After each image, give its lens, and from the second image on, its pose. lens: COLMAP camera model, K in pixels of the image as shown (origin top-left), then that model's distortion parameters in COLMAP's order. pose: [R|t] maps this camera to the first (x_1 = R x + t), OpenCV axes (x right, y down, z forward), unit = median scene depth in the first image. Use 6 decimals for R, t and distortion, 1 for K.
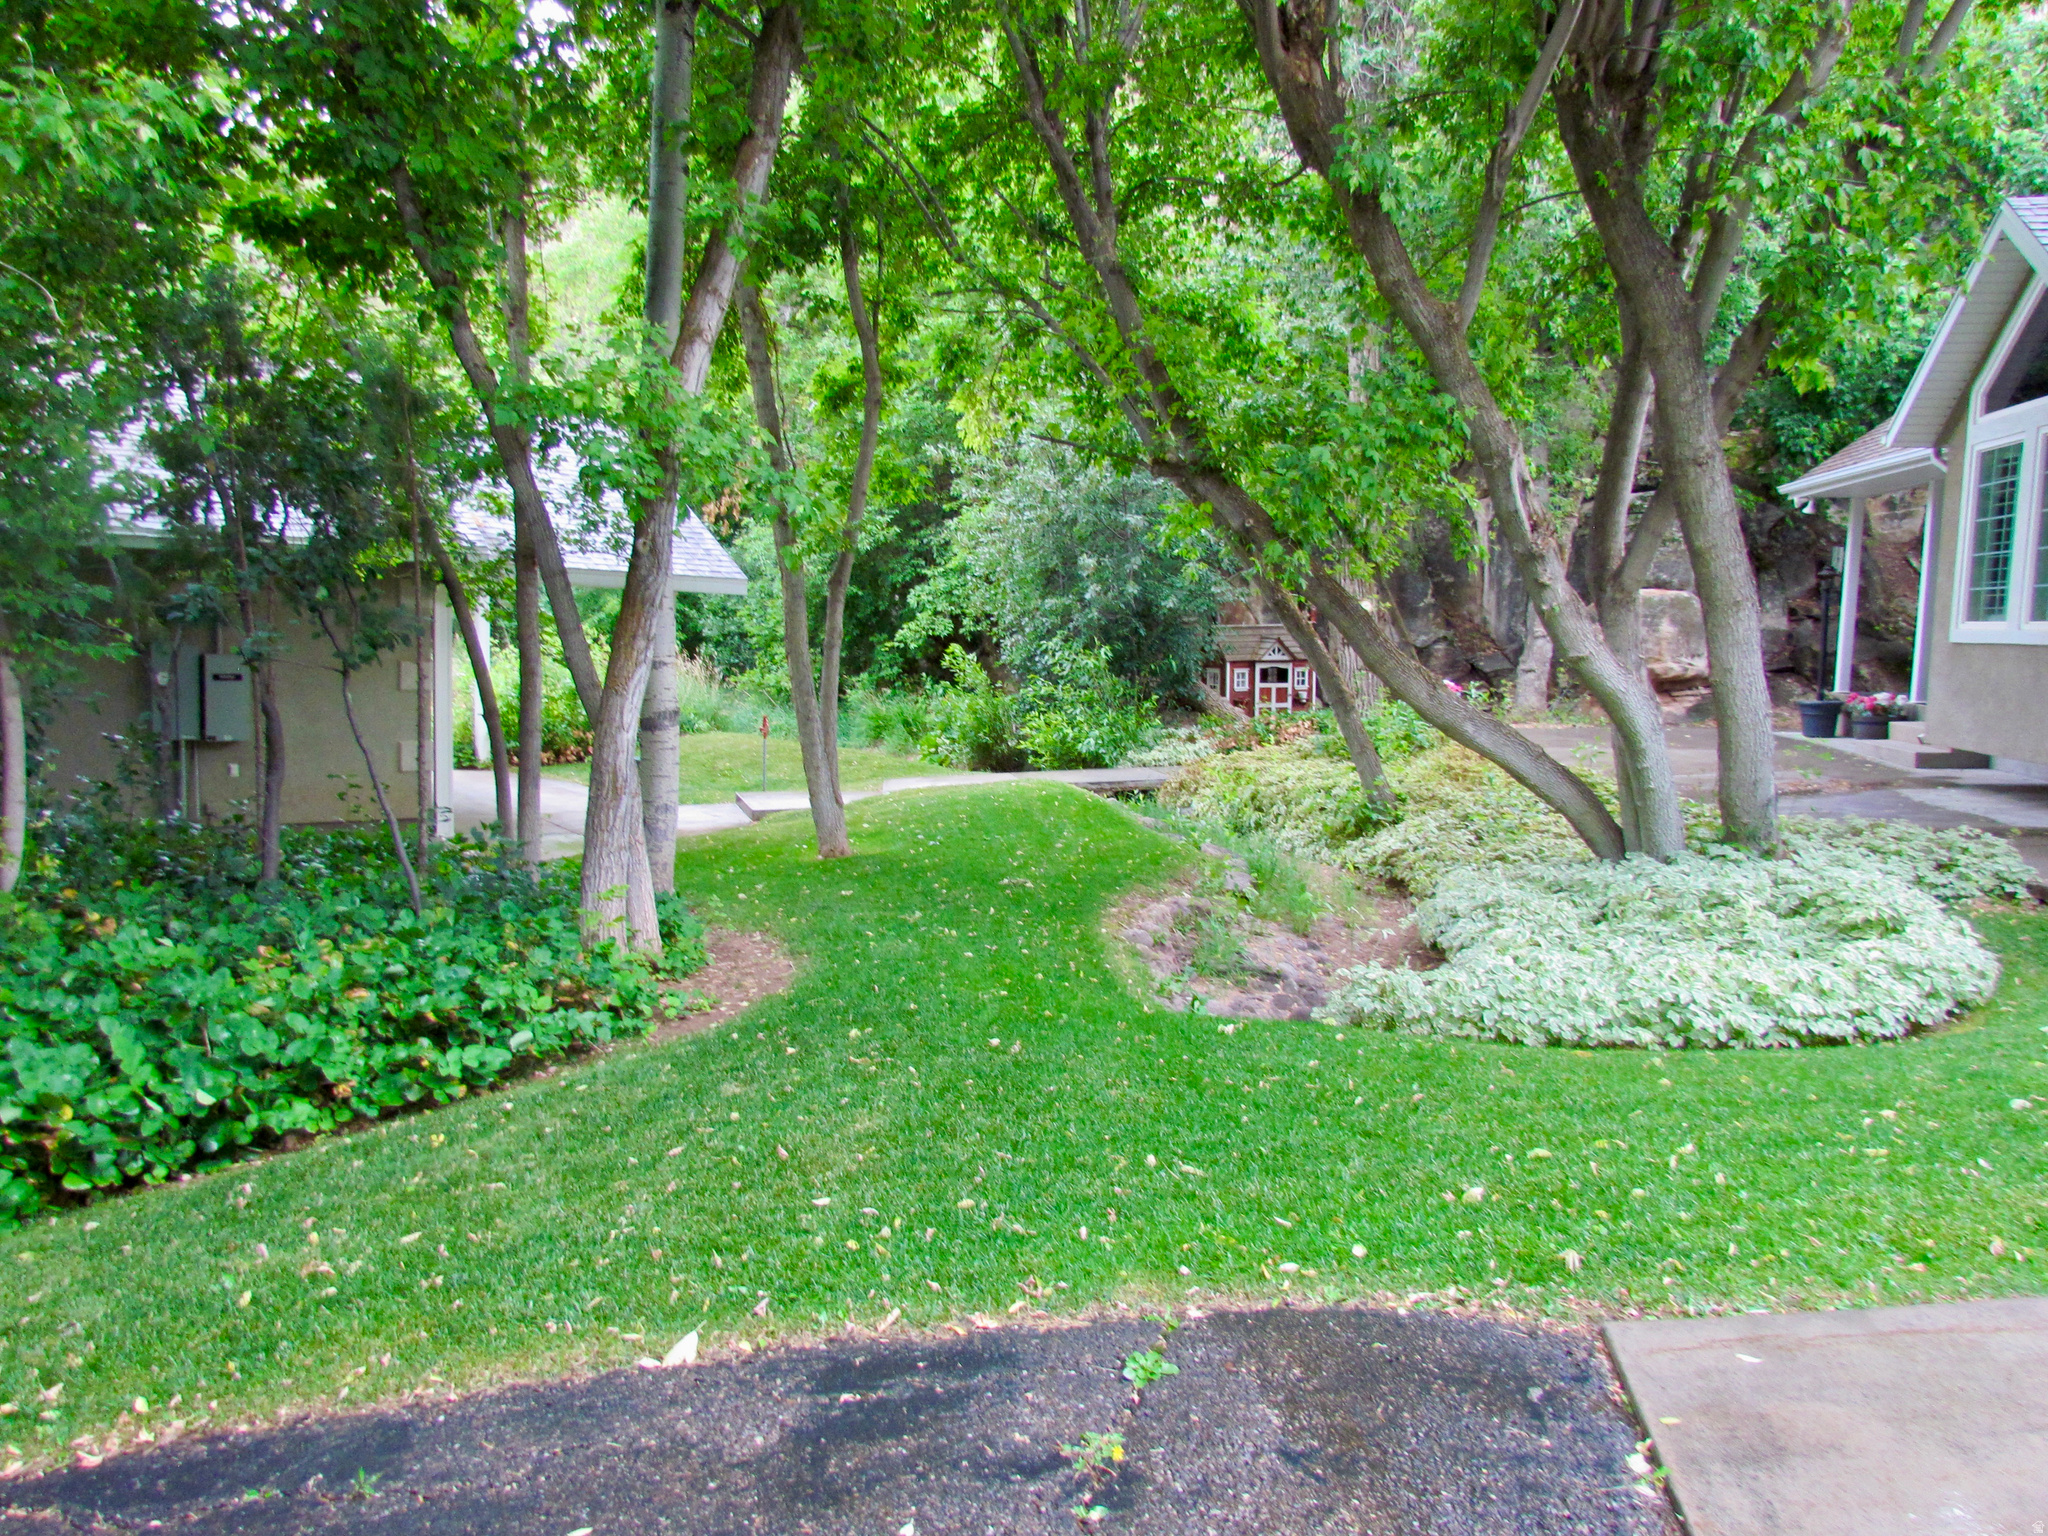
lens RADIAL K [[1477.5, 0, 1024.0], [0, 1477.5, 768.0], [0, 0, 1]] dist [-0.034112, 0.002849]
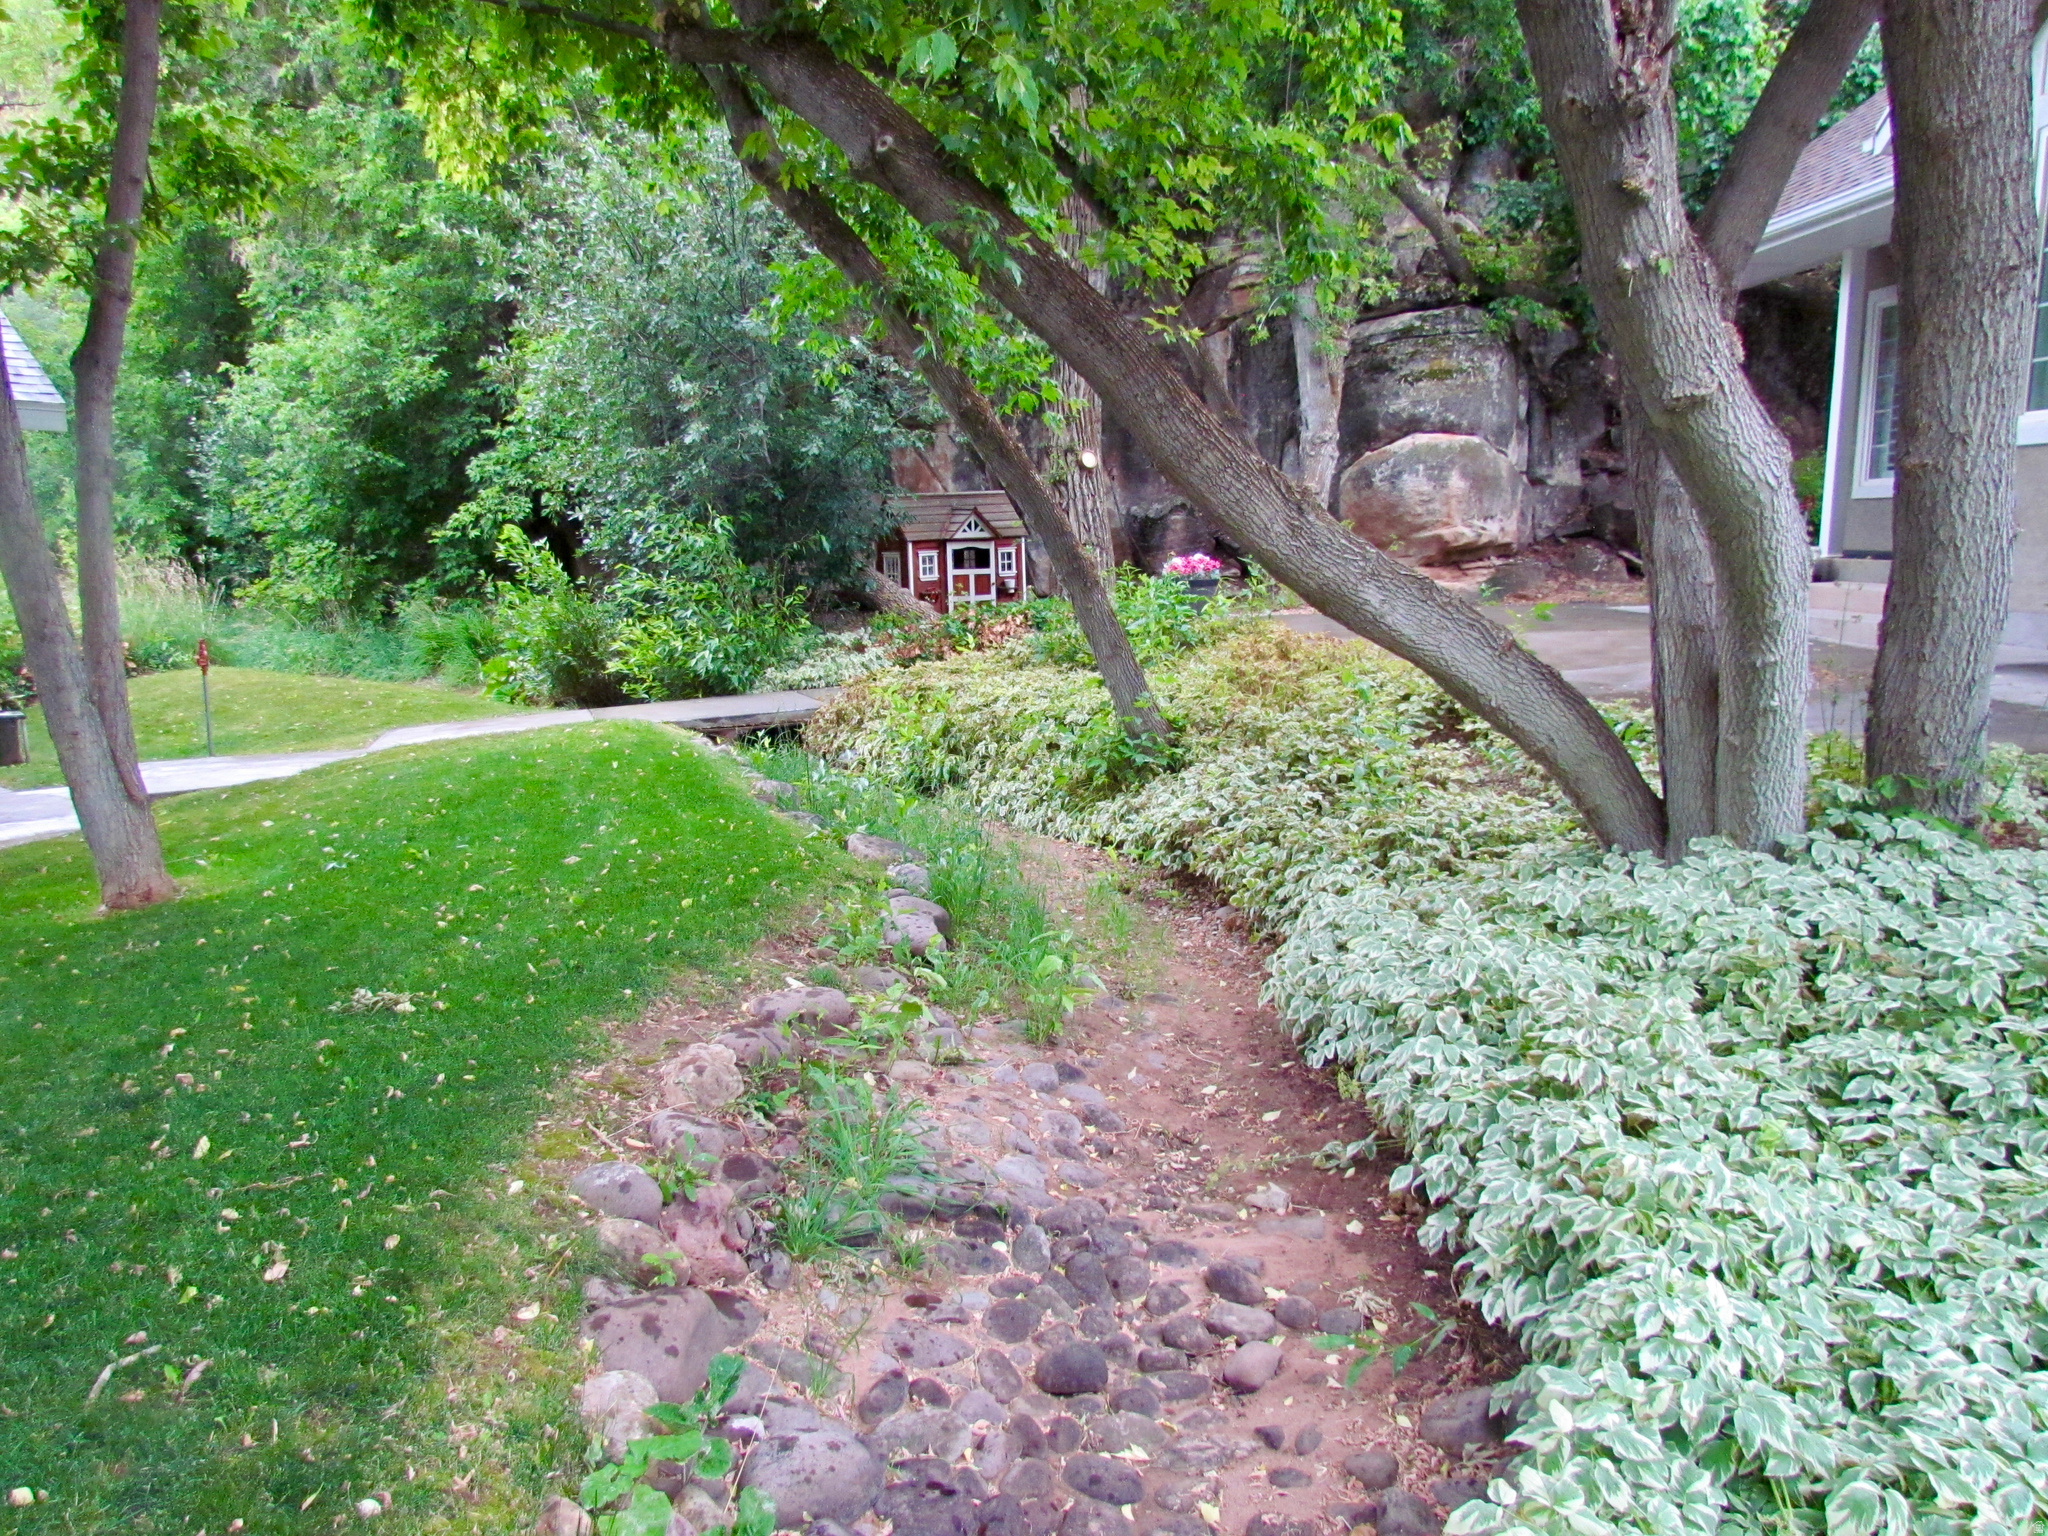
lens RADIAL K [[1477.5, 0, 1024.0], [0, 1477.5, 768.0], [0, 0, 1]] dist [-0.034112, 0.002849]
pose [[0.979564, -0.057961, 0.192599, 0.051488], [0.046344, 0.996855, 0.064286, -0.003670], [-0.195719, -0.054047, 0.979170, 0.290730]]
